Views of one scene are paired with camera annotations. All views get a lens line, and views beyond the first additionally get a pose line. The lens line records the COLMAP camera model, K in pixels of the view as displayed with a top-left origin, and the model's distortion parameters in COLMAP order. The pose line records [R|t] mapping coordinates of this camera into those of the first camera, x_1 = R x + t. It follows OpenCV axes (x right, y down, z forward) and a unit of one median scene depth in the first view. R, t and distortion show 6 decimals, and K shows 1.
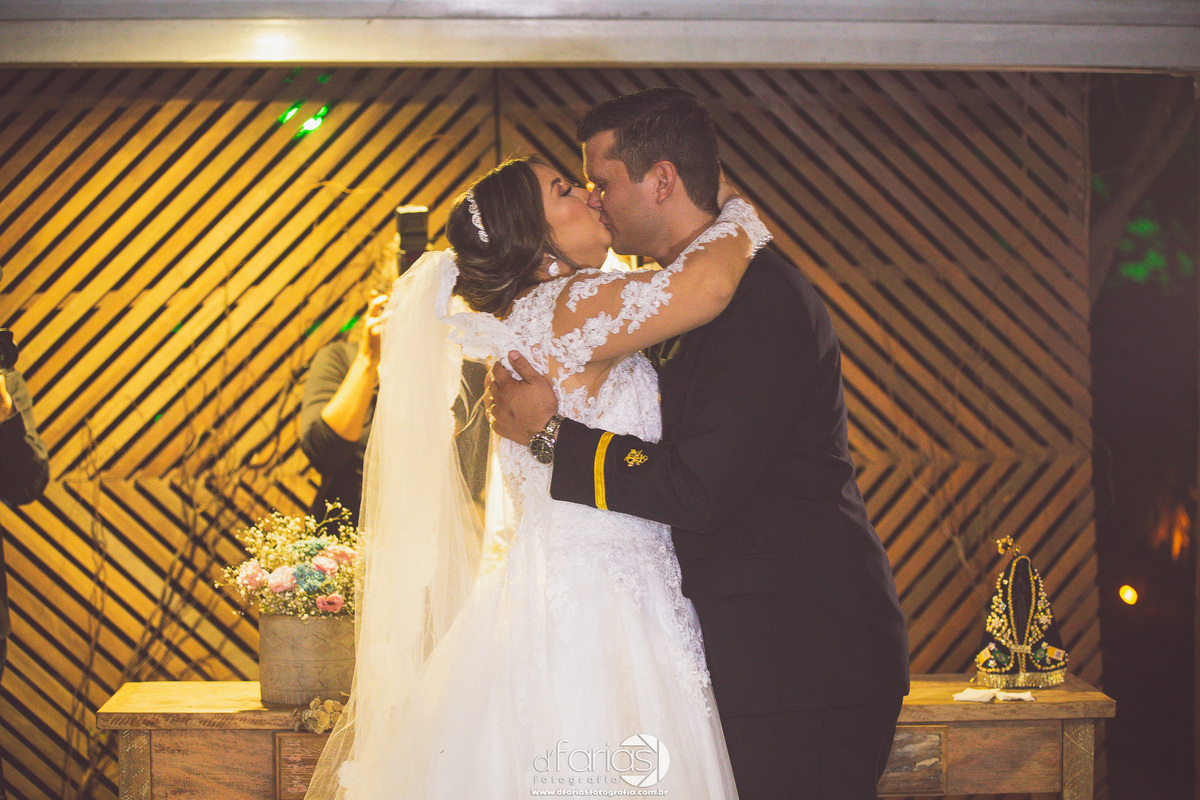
lens RADIAL K [[2788.2, 0, 600.0], [0, 2788.2, 400.0], [0, 0, 1]] dist [-0.217813, -0.341790]
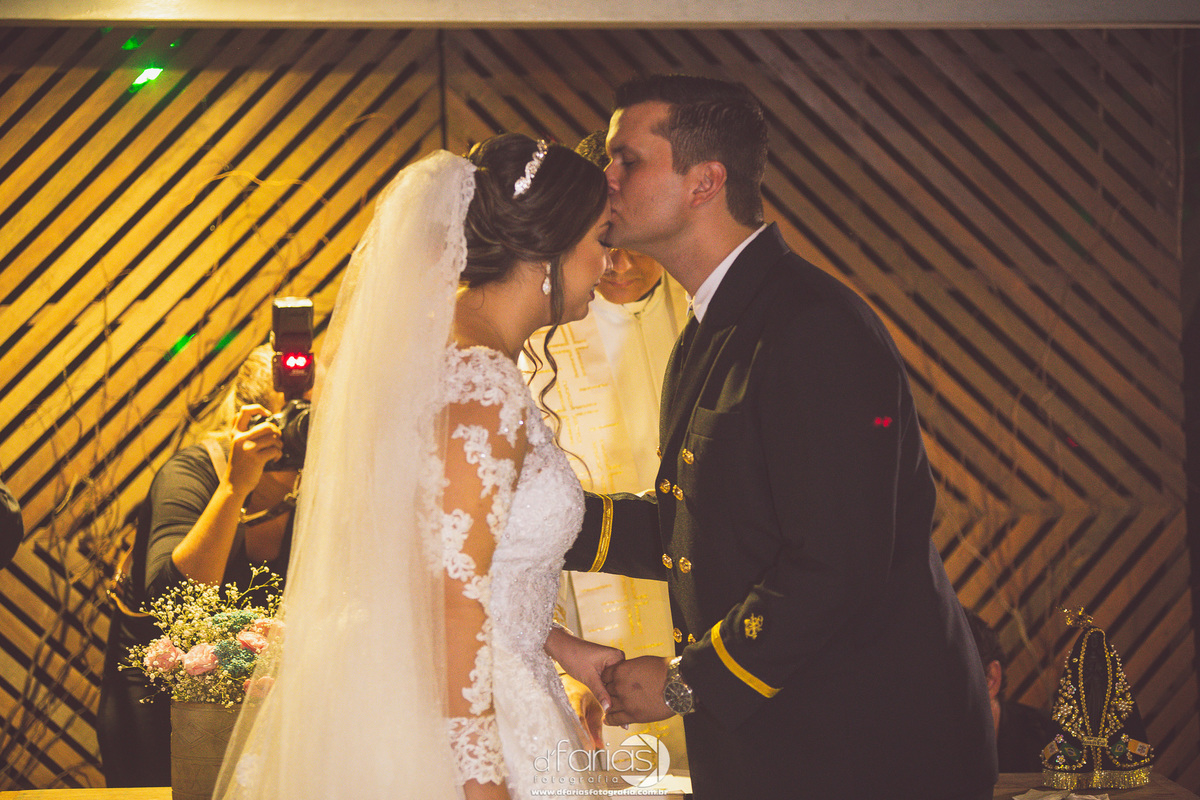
lens RADIAL K [[3806.2, 0, 600.0], [0, 3806.2, 400.0], [0, 0, 1]] dist [0.132623, 0.800681]
pose [[0.999827, -0.003630, 0.018217, -0.012068], [0.003815, 0.999941, -0.010149, -0.000520], [-0.018179, 0.010217, 0.999783, -0.104308]]
